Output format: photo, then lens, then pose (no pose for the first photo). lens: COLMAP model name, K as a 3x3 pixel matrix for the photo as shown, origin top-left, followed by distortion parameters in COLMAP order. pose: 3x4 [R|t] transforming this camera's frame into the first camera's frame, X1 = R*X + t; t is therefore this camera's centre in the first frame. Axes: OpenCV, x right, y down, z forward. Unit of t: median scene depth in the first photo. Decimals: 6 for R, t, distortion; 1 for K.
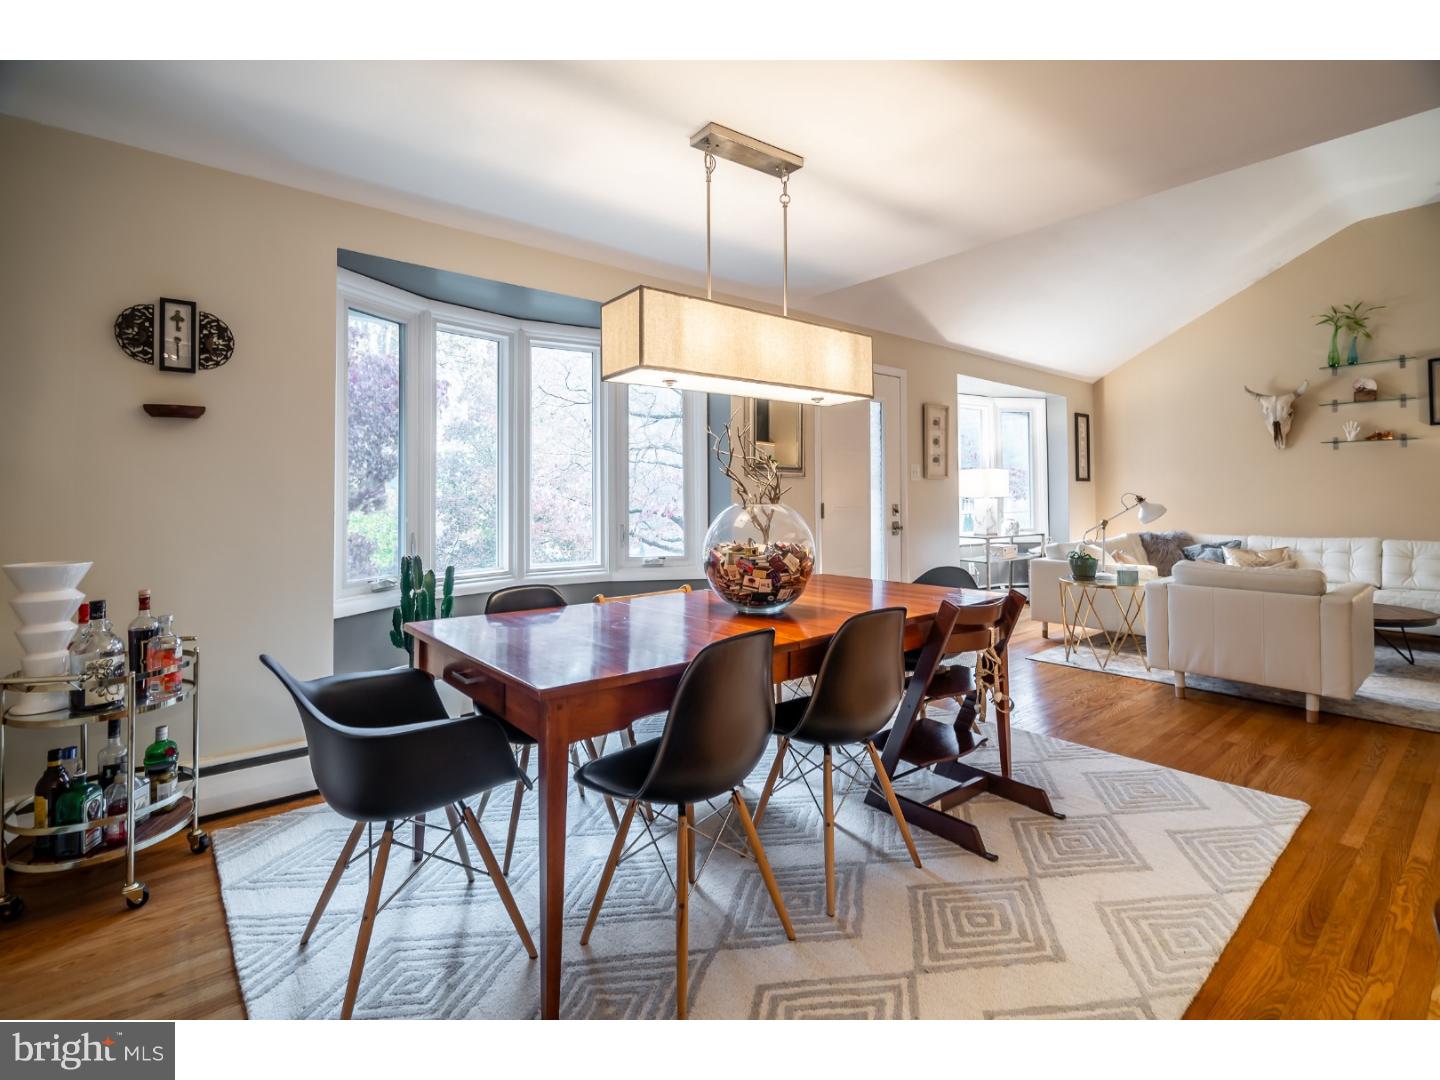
lens RADIAL K [[685.9, 0, 718.2], [0, 685.9, 483.9], [0, 0, 1]] dist [0.001760, -0.000613]
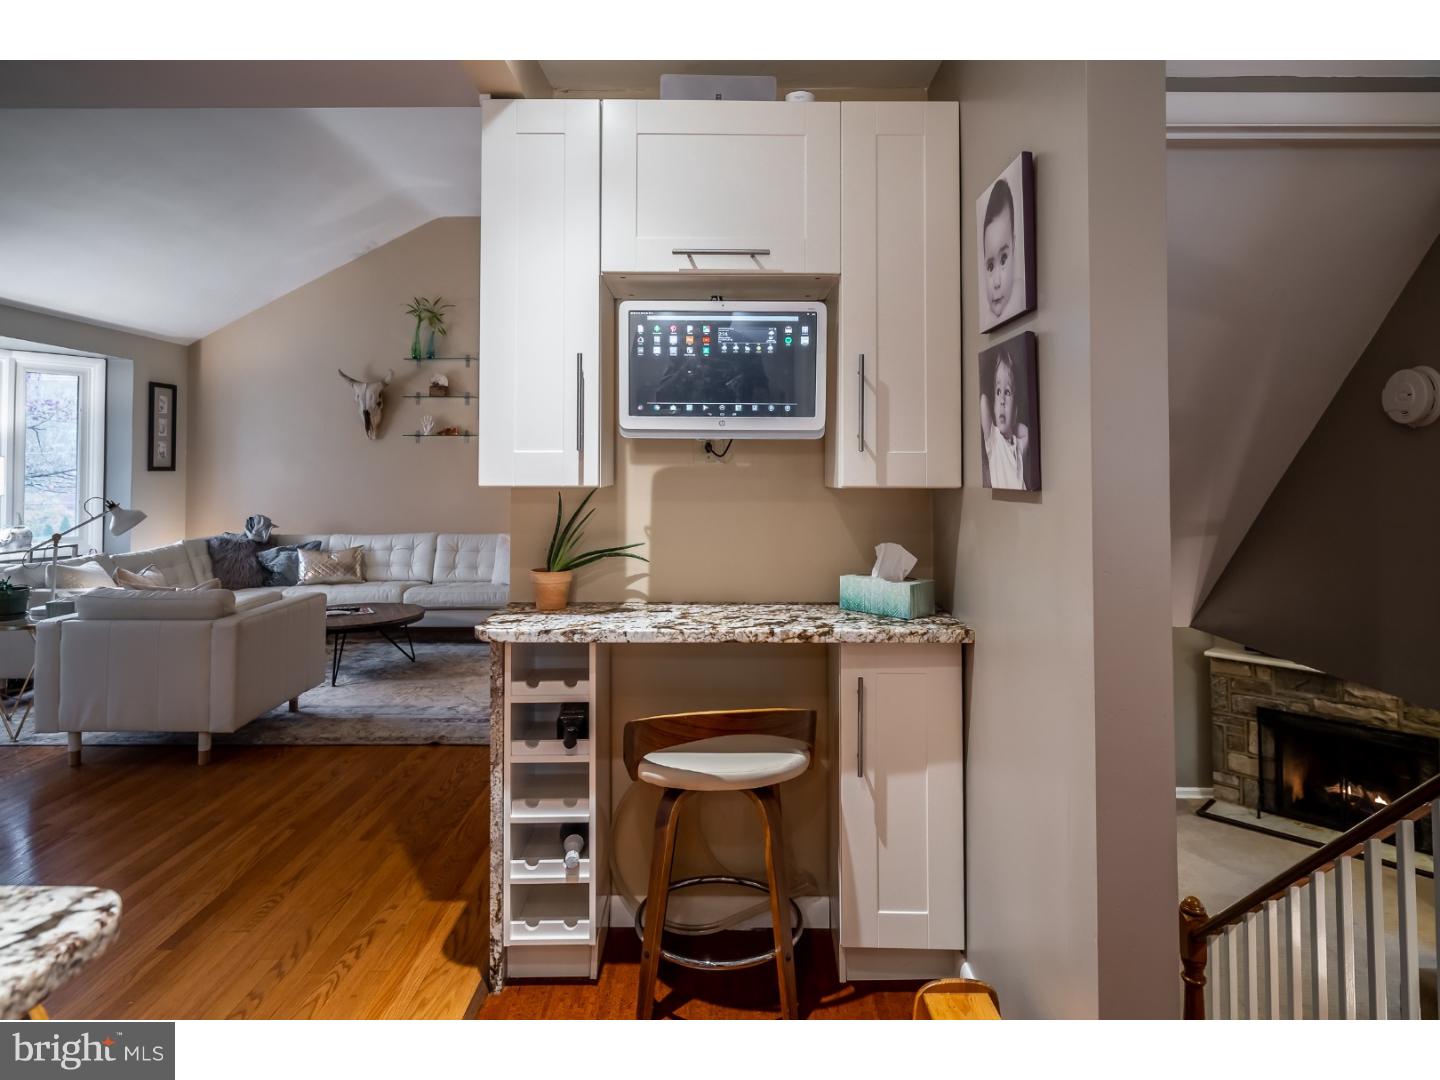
lens RADIAL K [[857.4, 0, 727.3], [0, 857.4, 439.8], [0, 0, 1]] dist [-0.000264, 0.001121]
pose [[0.644406, 0.030152, 0.764089, 0.253755], [-0.017398, 0.999542, -0.024771, -0.032599], [-0.764485, 0.002669, 0.644635, -0.135440]]
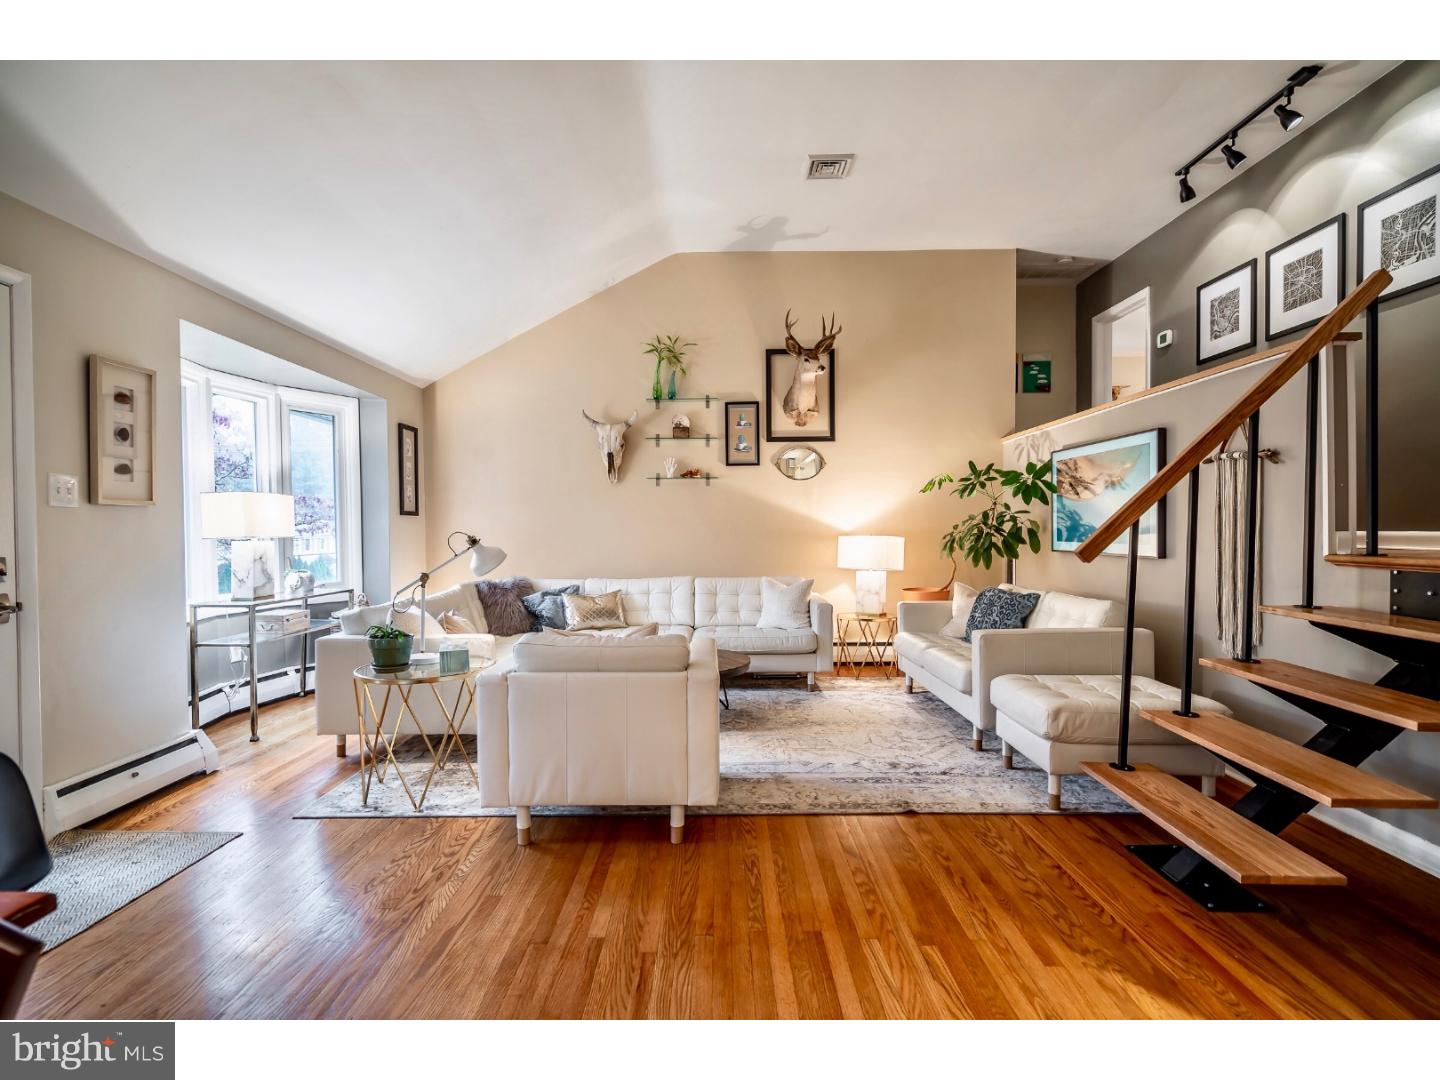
lens RADIAL K [[740.5, 0, 720.0], [0, 740.5, 540.0], [0, 0, 1]] dist [-0.001380, 0.000230]
pose [[0.650927, -0.010993, 0.759061, 0.168258], [-0.009921, 0.999687, 0.022985, 0.001316], [-0.759075, -0.022493, 0.650614, 0.260285]]
